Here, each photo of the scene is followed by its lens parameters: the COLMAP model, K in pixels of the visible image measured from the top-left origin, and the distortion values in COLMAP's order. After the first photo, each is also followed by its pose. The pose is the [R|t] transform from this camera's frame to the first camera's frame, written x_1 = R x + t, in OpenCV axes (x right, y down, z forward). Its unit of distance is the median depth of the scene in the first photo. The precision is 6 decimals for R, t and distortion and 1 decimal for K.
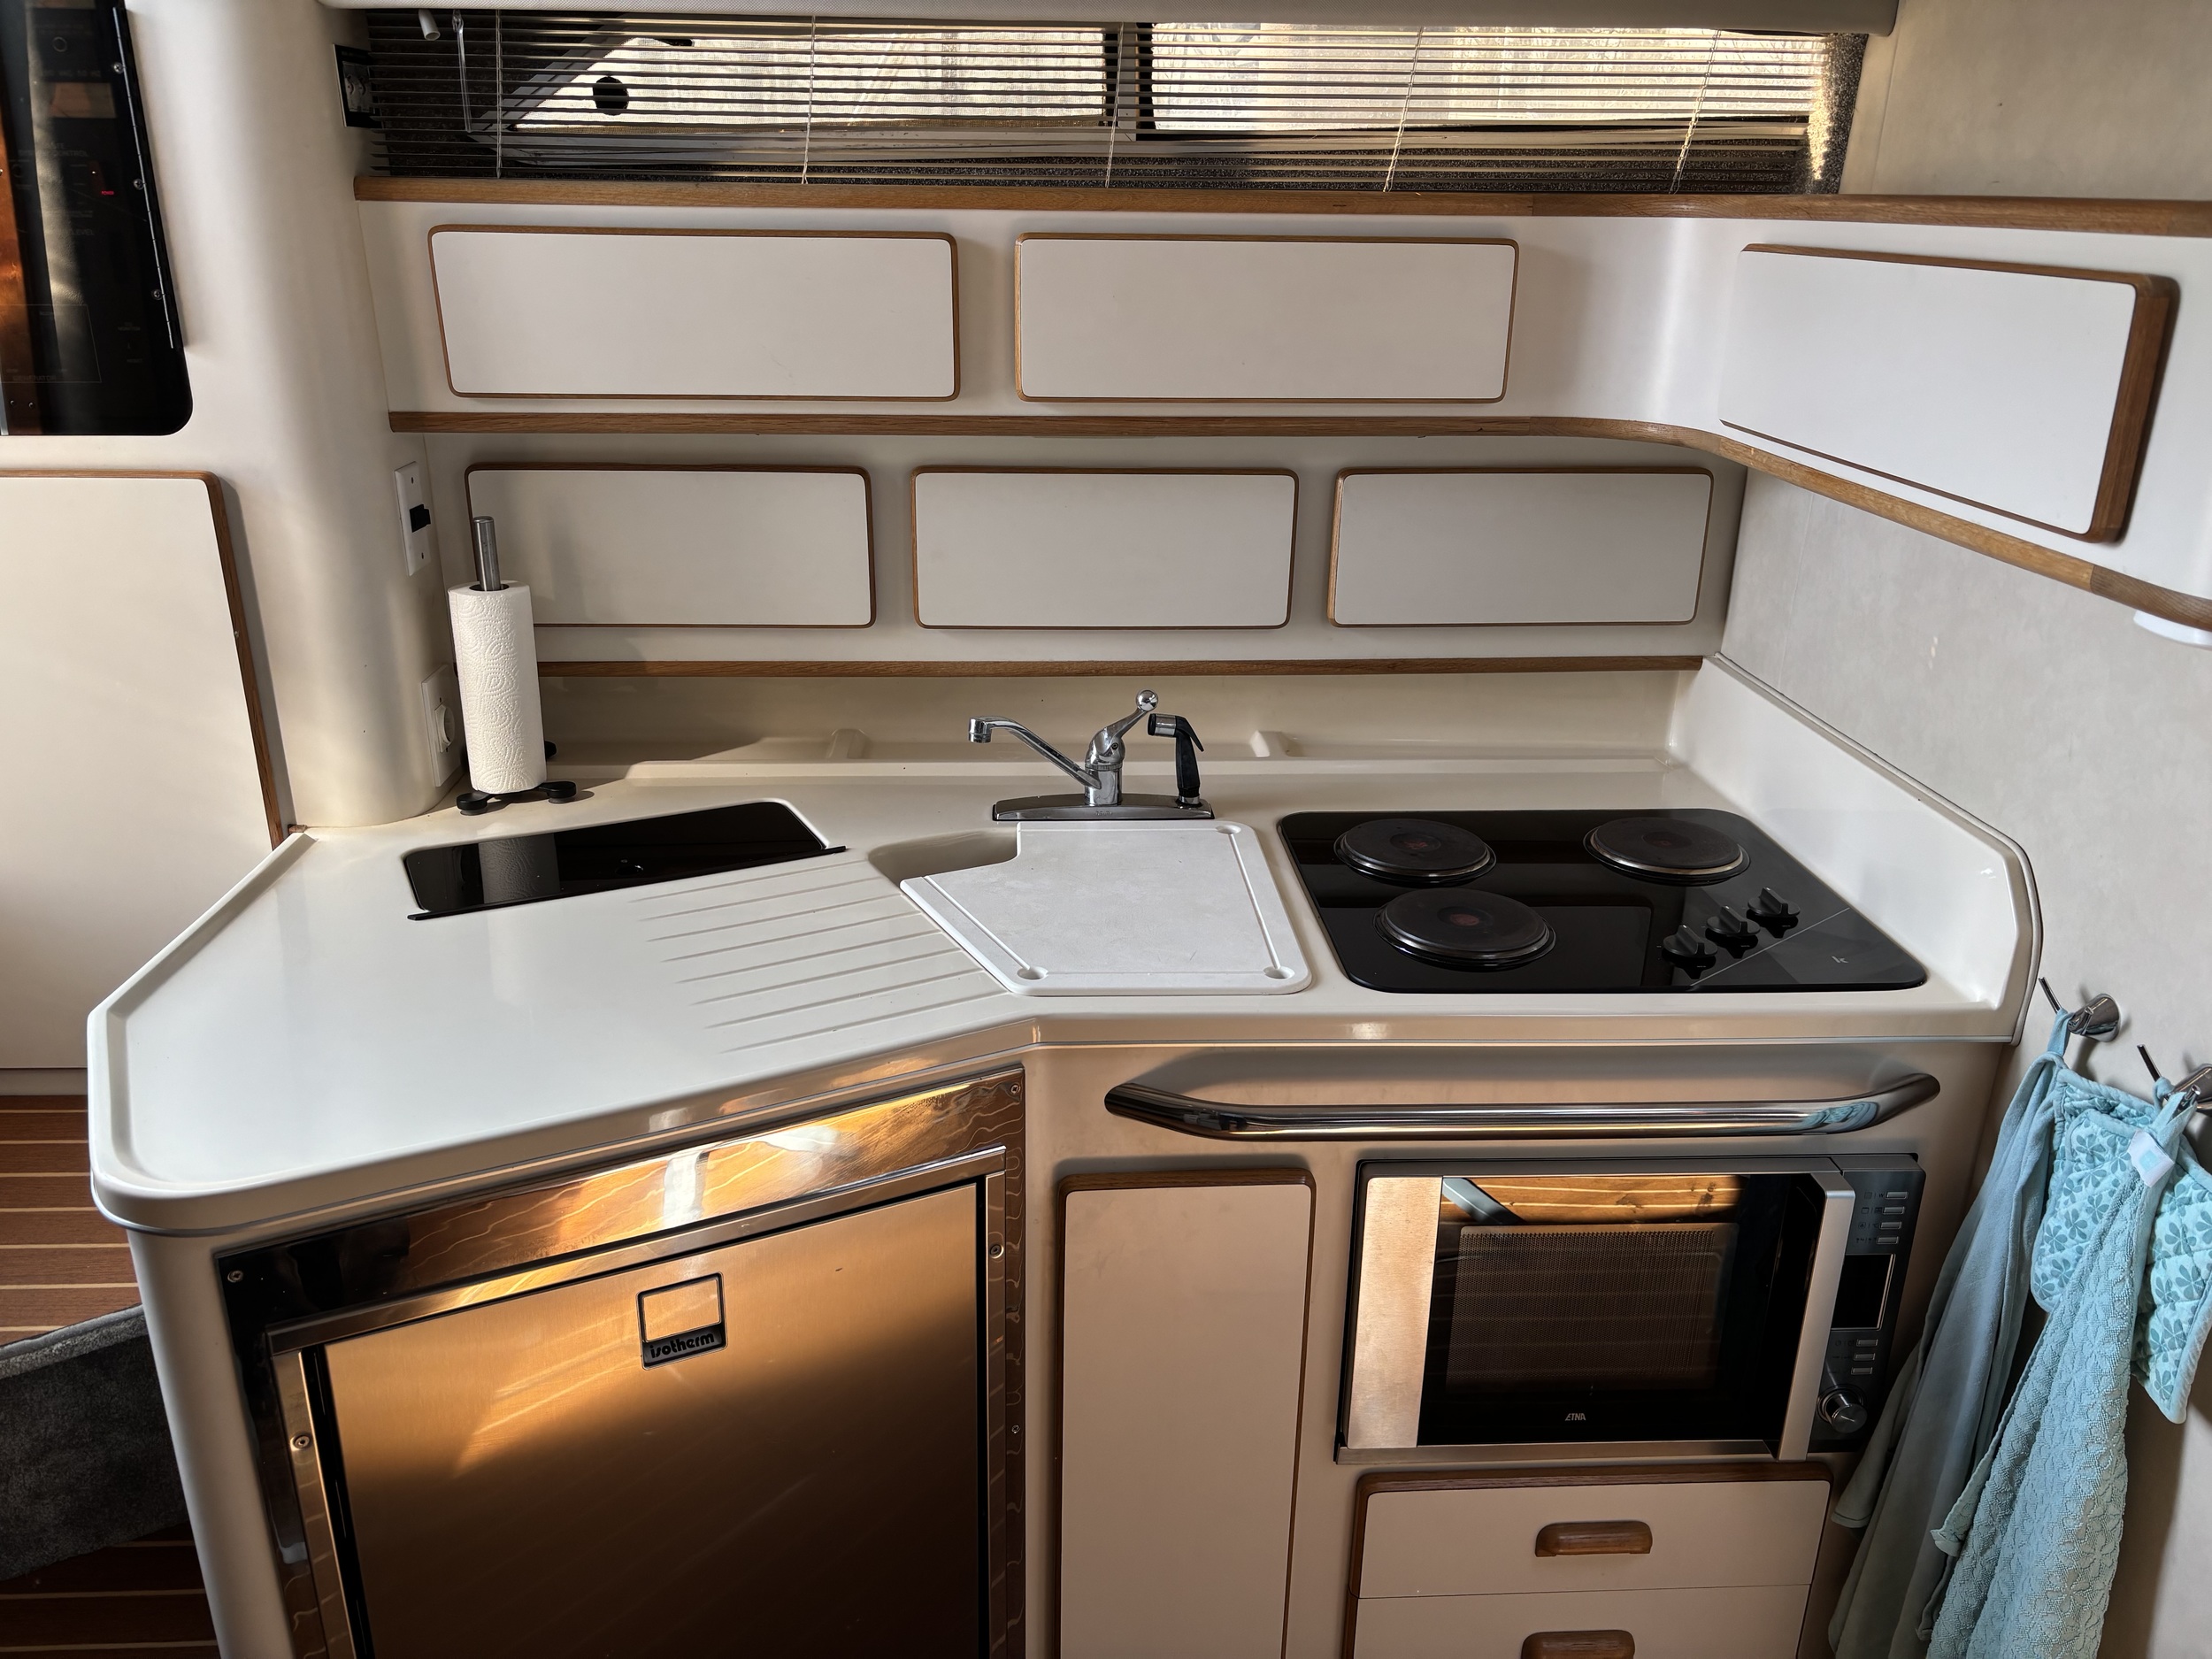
lens RADIAL K [[1674.8, 0, 1111.0], [0, 1674.8, 839.4], [0, 0, 1]] dist [0.058565, -0.067681]
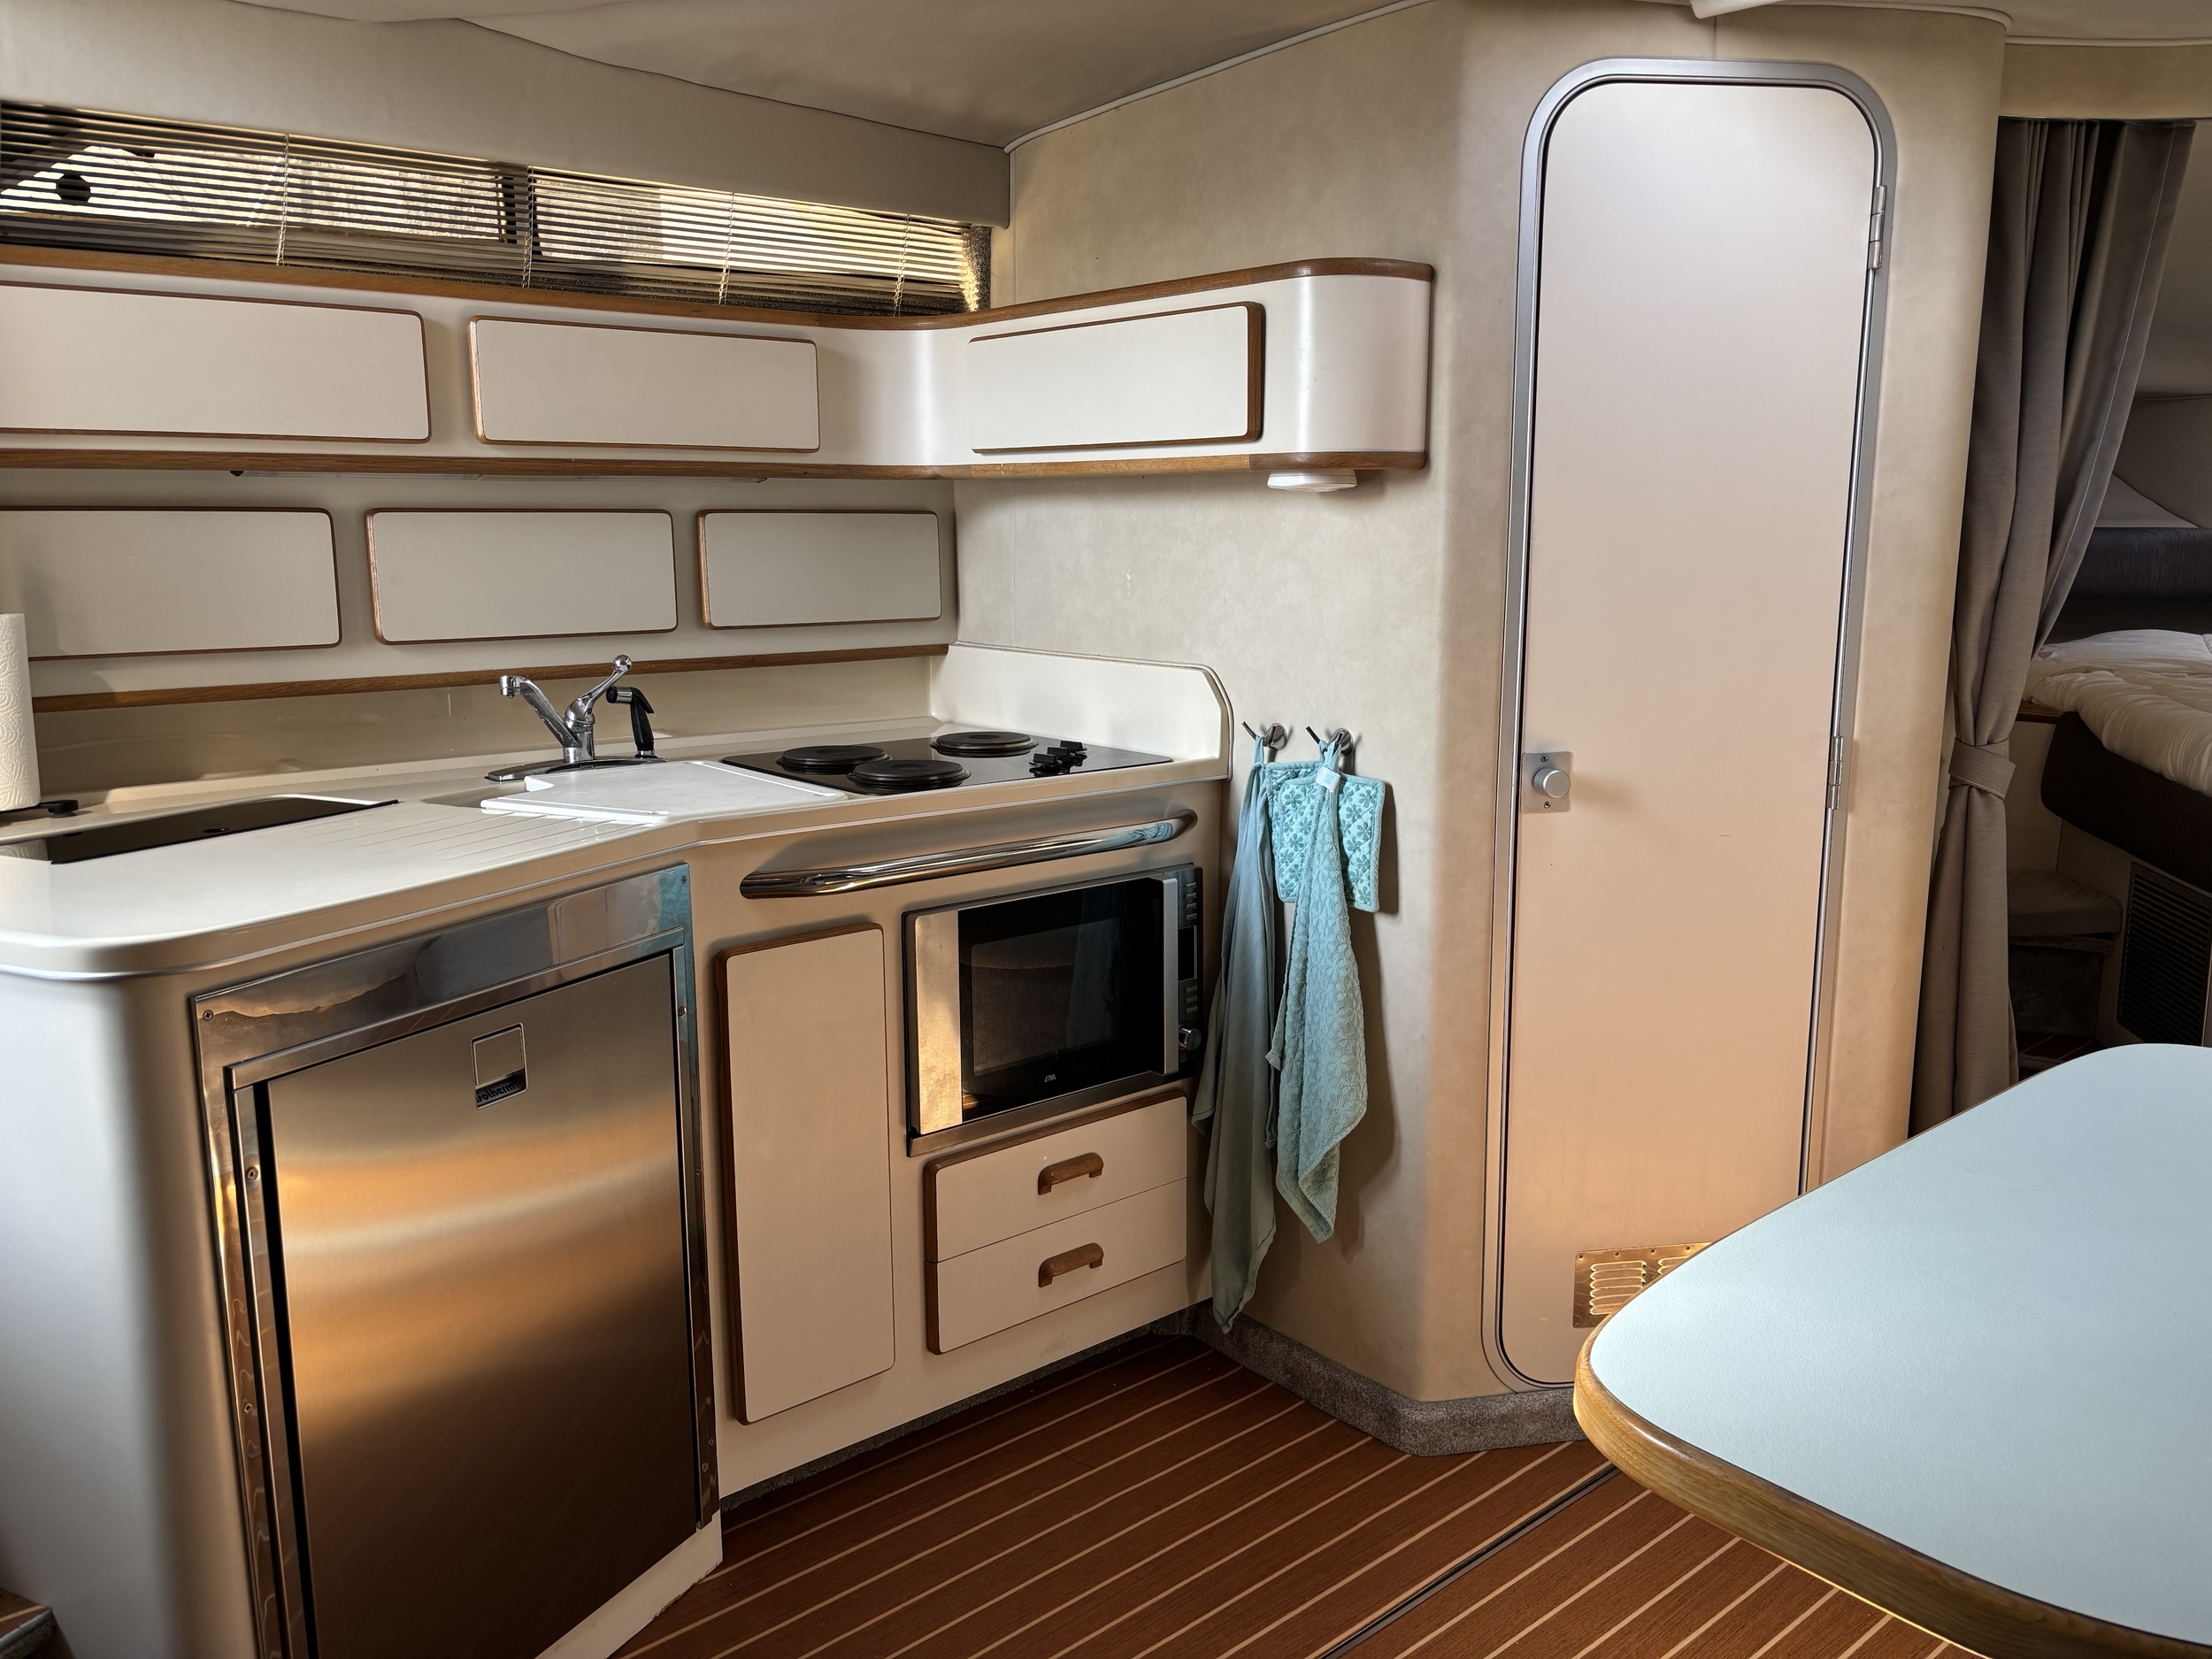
lens RADIAL K [[1678.1, 0, 1111.5], [0, 1678.1, 821.1], [0, 0, 1]] dist [0.059492, -0.059126]
pose [[0.802390, -0.124210, 0.583731, -0.463933], [0.228003, 0.967708, -0.107495, 0.267705], [-0.551529, 0.219346, 0.804800, -0.236501]]
